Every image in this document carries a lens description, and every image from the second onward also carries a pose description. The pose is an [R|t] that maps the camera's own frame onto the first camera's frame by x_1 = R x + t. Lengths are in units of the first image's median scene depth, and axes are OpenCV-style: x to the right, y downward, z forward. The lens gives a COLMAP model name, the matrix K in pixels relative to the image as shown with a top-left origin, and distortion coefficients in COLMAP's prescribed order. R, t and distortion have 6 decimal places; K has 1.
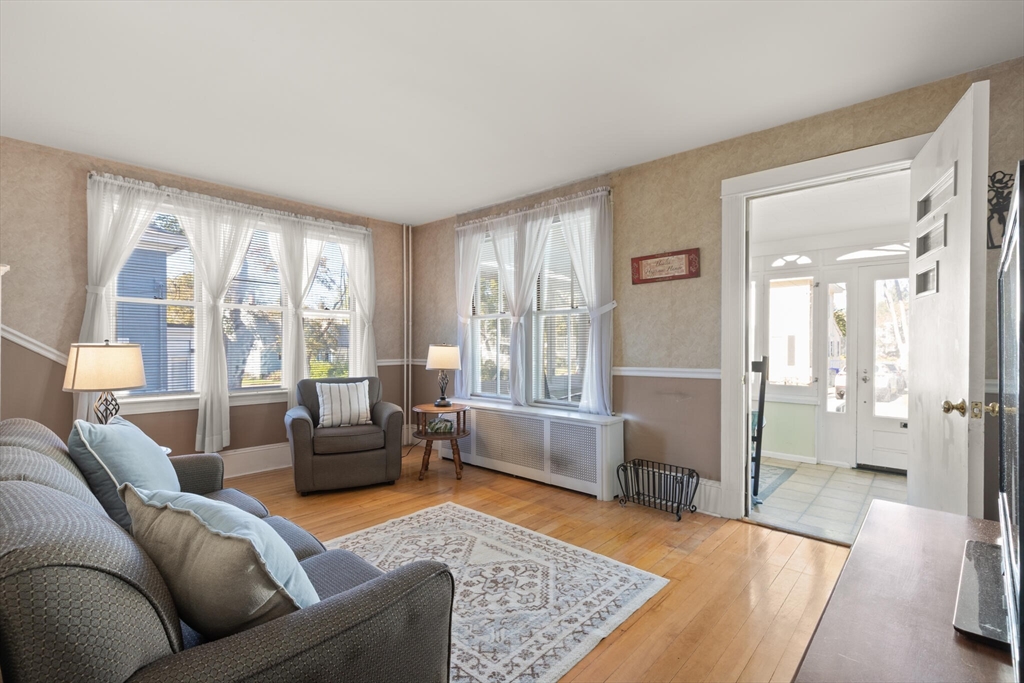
lens RADIAL K [[467.1, 0, 512.3], [0, 467.1, 346.4], [0, 0, 1]] dist [0.001050, -0.000088]
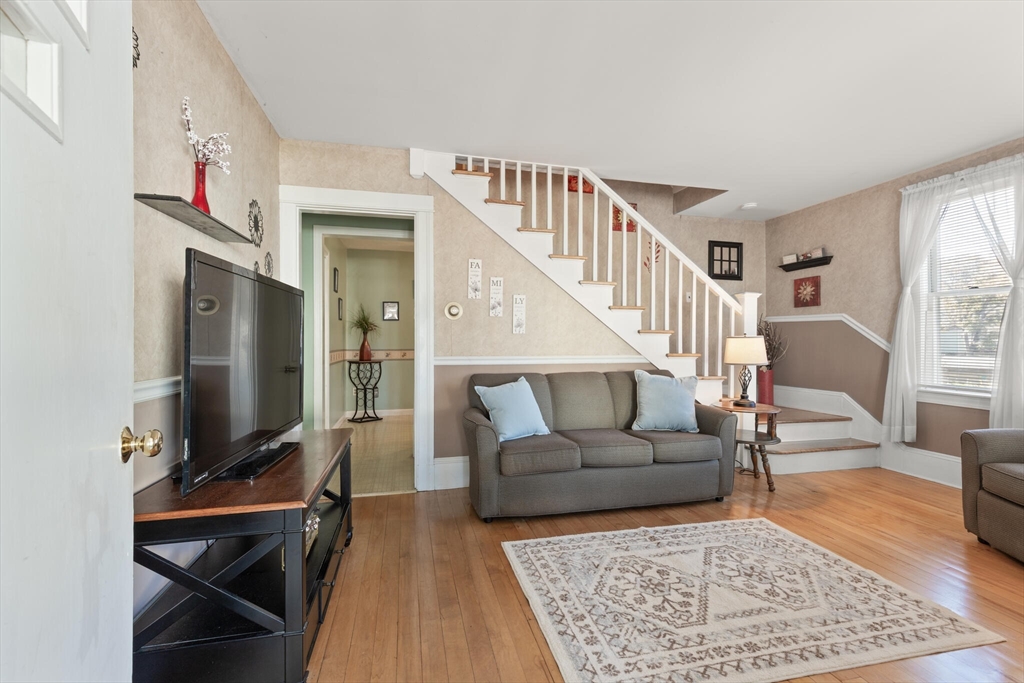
lens RADIAL K [[461.6, 0, 519.2], [0, 461.6, 342.6], [0, 0, 1]] dist [0.001670, -0.000016]
pose [[-0.561508, 0.001409, -0.827470, 0.621106], [-0.004727, 0.999977, 0.004910, 0.008736], [0.827458, 0.006669, -0.561488, 0.895892]]
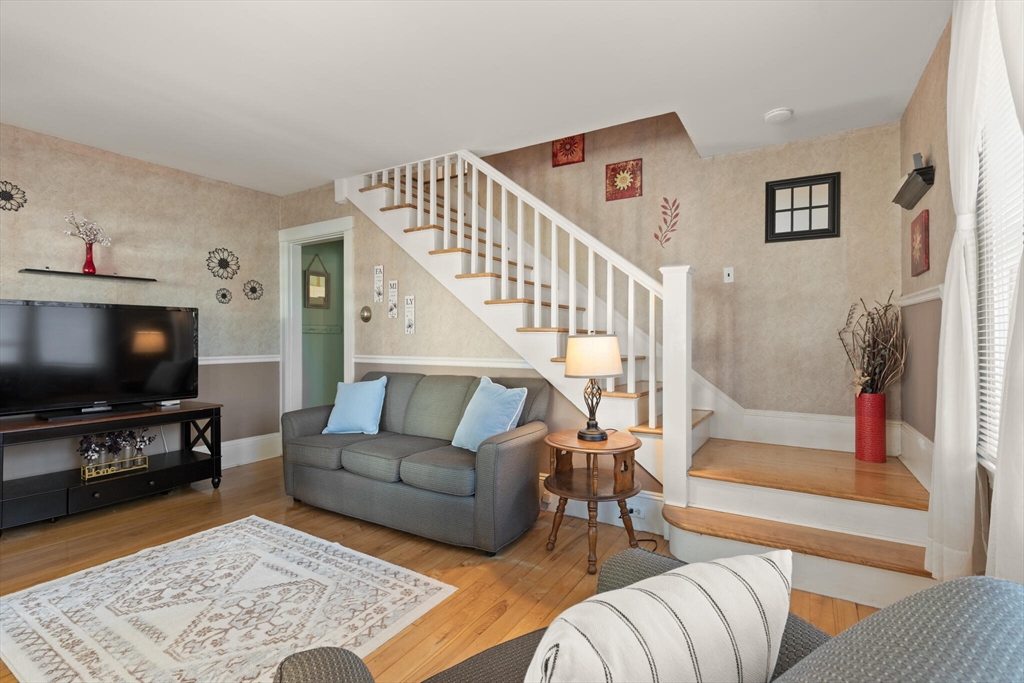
lens RADIAL K [[471.8, 0, 525.3], [0, 471.8, 338.0], [0, 0, 1]] dist [0.002631, 0.000489]
pose [[-0.980042, 0.001193, -0.198788, -0.358217], [0.000276, 0.999989, 0.004641, -0.003111], [0.198791, 0.004494, -0.980032, 1.460406]]
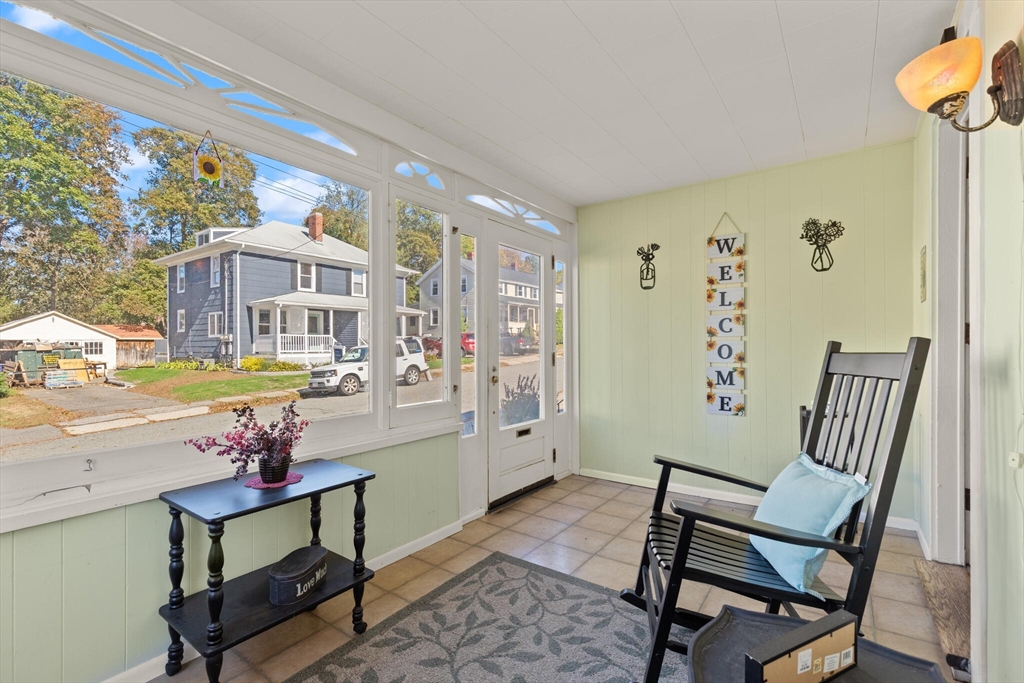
lens RADIAL K [[468.6, 0, 515.9], [0, 468.6, 345.2], [0, 0, 1]] dist [0.010381, -0.001420]
pose [[-0.119321, -0.001883, 0.992854, 0.067511], [0.007036, 0.999971, 0.002742, 0.021403], [-0.992831, 0.007313, -0.119304, 1.505165]]
